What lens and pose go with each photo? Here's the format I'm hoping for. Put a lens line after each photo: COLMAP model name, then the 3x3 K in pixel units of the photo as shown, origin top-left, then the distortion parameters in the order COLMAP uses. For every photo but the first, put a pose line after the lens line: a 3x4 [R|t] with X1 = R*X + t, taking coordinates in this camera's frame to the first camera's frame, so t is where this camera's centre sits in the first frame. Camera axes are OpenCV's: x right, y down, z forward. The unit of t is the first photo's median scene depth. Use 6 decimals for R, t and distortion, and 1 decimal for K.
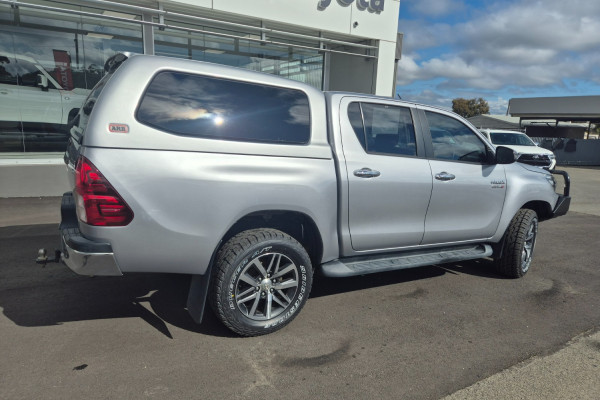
lens RADIAL K [[397.6, 0, 295.2], [0, 397.6, 199.7], [0, 0, 1]] dist [0.090187, -0.085426]
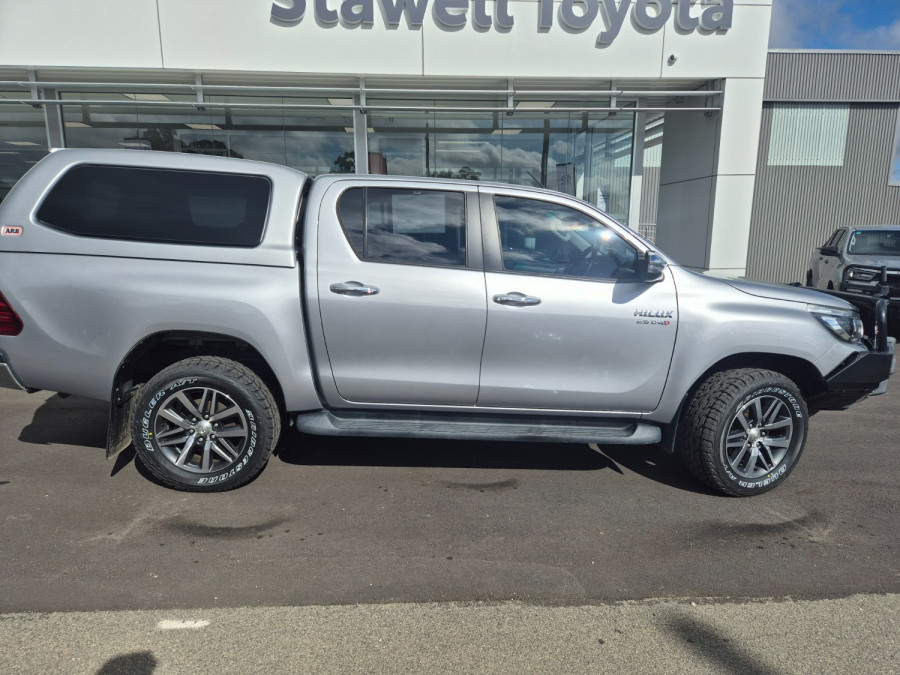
lens RADIAL K [[598.7, 0, 447.3], [0, 598.7, 343.2], [0, 0, 1]] dist [0.069694, -0.053705]
pose [[0.886471, 0.051113, -0.459953, 0.814503], [-0.058116, 0.998309, -0.001067, 0.018681], [0.459121, 0.027677, 0.887943, 0.151181]]
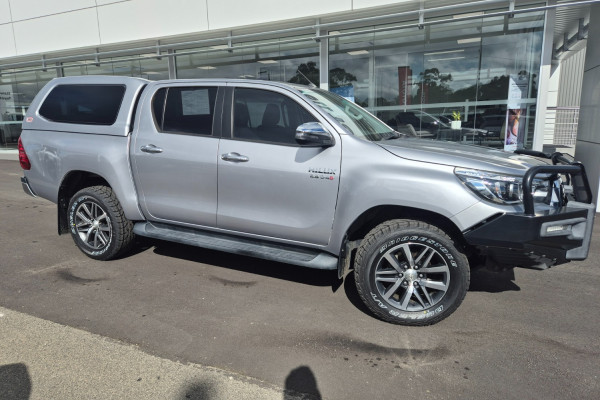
lens RADIAL K [[397.6, 0, 295.2], [0, 397.6, 199.7], [0, 0, 1]] dist [0.090187, -0.085426]
pose [[0.563575, 0.103719, -0.819527, 1.389682], [-0.117941, 0.992025, 0.044445, -0.022847], [0.817602, 0.071608, 0.571314, 0.690783]]
